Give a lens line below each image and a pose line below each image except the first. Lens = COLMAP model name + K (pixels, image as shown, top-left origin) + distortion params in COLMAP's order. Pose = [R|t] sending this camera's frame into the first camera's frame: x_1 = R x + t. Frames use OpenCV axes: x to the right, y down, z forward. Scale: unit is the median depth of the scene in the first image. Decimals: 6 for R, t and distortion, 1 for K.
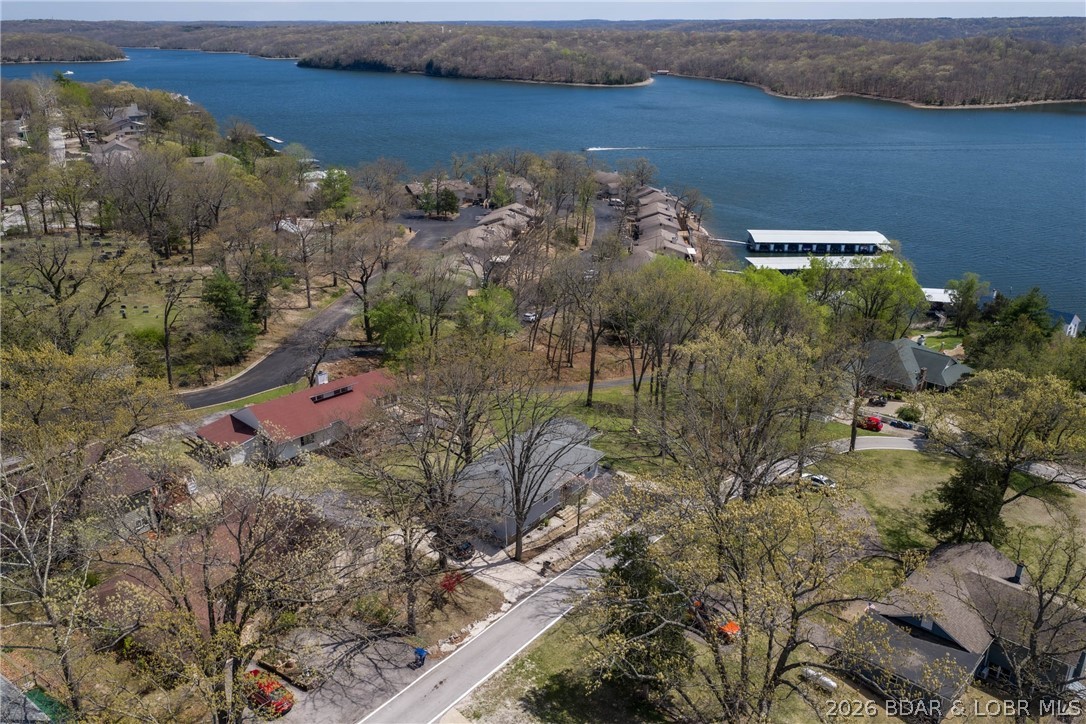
lens RADIAL K [[905.4, 0, 542.6], [0, 905.4, 367.2], [0, 0, 1]] dist [0.006318, -0.008237]
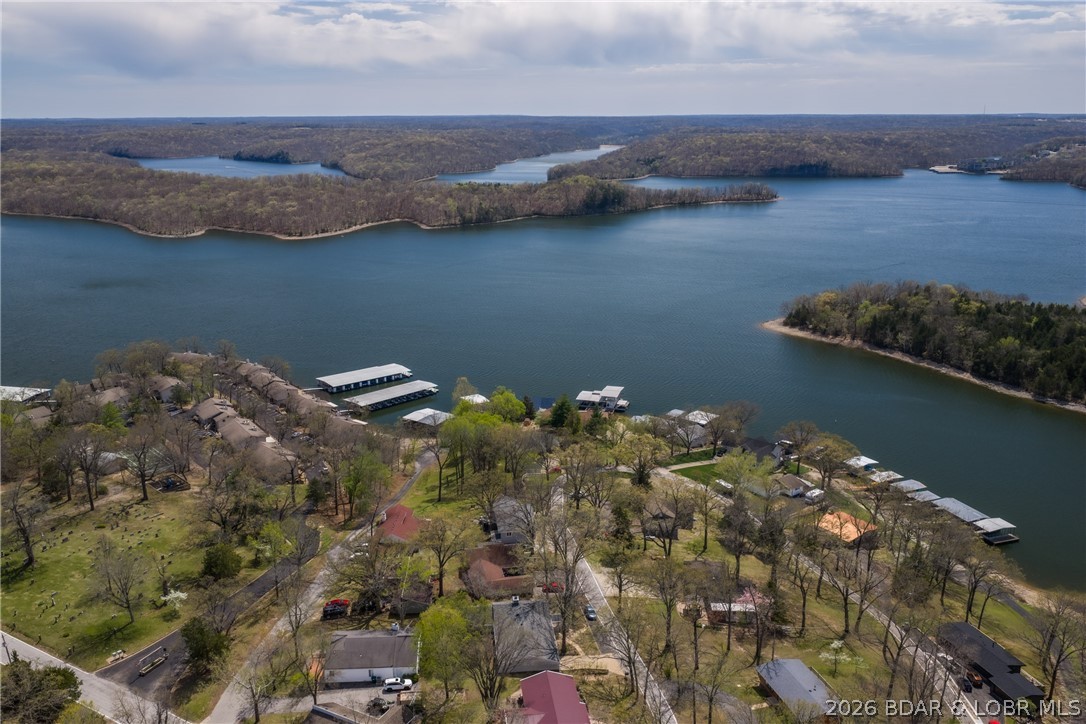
lens RADIAL K [[905.4, 0, 543.3], [0, 905.4, 362.7], [0, 0, 1]] dist [0.006318, -0.008237]
pose [[0.724472, -0.179552, 0.665508, -0.171320], [0.245419, 0.969401, -0.005622, -0.030527], [-0.644135, 0.167401, 0.746370, -0.108779]]
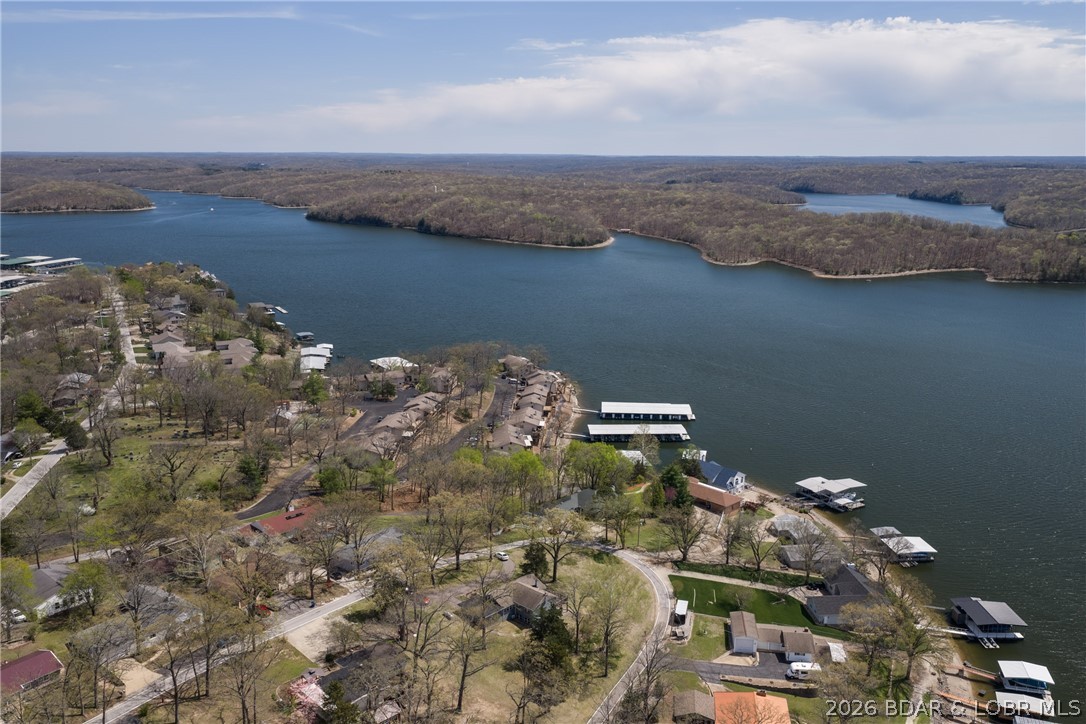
lens RADIAL K [[905.4, 0, 546.0], [0, 905.4, 359.0], [0, 0, 1]] dist [0.006318, -0.008237]
pose [[0.999965, 0.008197, 0.001566, 0.050317], [-0.007895, 0.990015, -0.140743, -0.005682], [-0.002704, 0.140726, 0.990045, -0.168393]]
